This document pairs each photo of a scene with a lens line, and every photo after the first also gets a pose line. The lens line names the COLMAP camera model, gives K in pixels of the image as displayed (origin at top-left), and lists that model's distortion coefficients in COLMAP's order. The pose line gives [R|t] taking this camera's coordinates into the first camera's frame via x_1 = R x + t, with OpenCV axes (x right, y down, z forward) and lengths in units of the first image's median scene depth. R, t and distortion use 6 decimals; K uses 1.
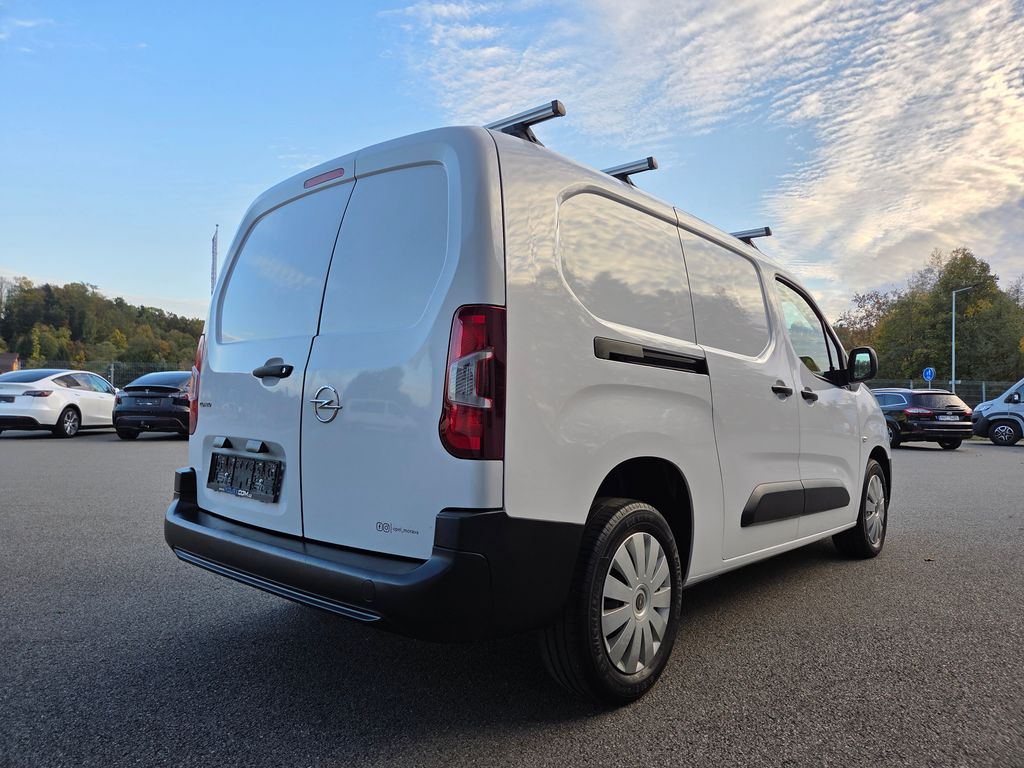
lens RADIAL K [[697.6, 0, 512.0], [0, 697.6, 384.0], [0, 0, 1]] dist [0.041156, -0.002304]
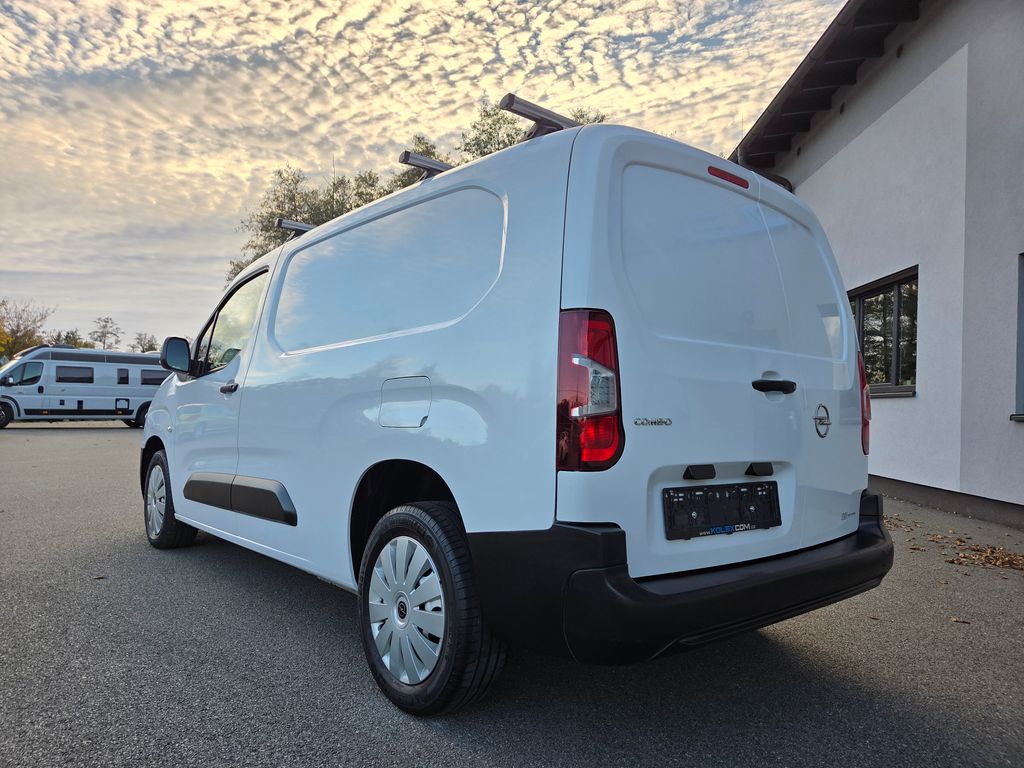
lens RADIAL K [[689.1, 0, 548.8], [0, 689.1, 386.9], [0, 0, 1]] dist [0.035409, -0.000911]
pose [[0.129403, 0.018390, 0.991421, -1.284677], [-0.052234, 0.998566, -0.011704, 0.009458], [-0.990215, -0.050271, 0.130178, 1.169821]]
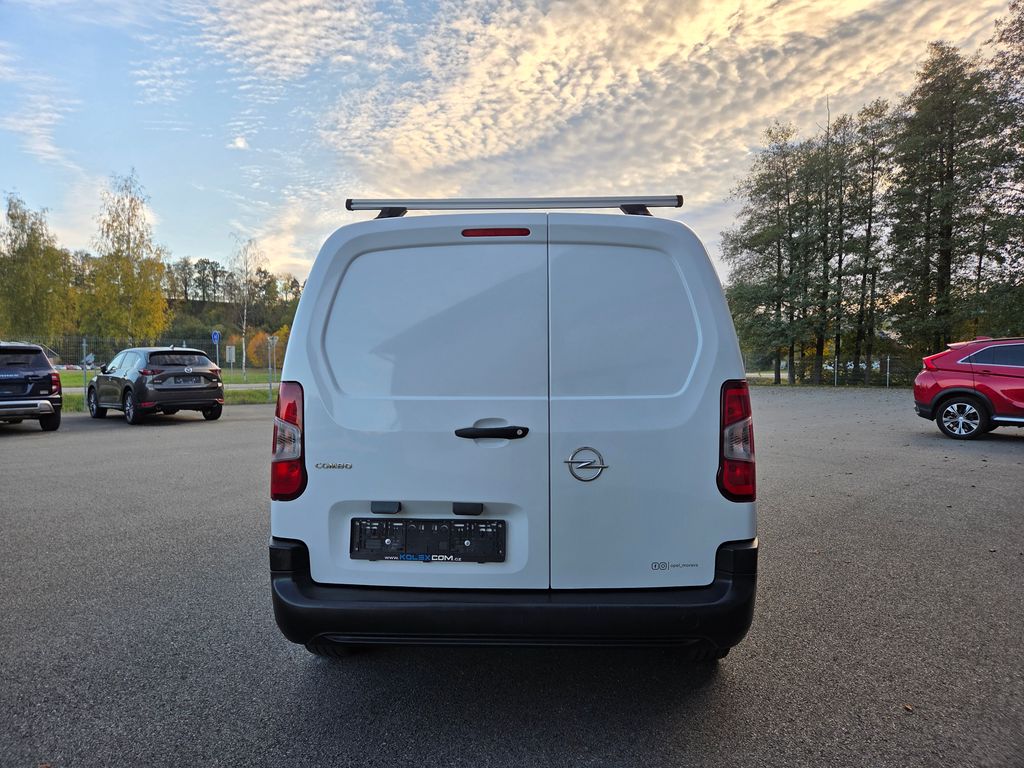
lens RADIAL K [[697.6, 0, 512.0], [0, 697.6, 384.0], [0, 0, 1]] dist [0.041156, -0.002304]
pose [[0.763418, -0.034105, 0.645004, -0.954091], [-0.008197, 0.998013, 0.062473, -0.147939], [-0.645853, -0.052980, 0.761621, 0.230651]]
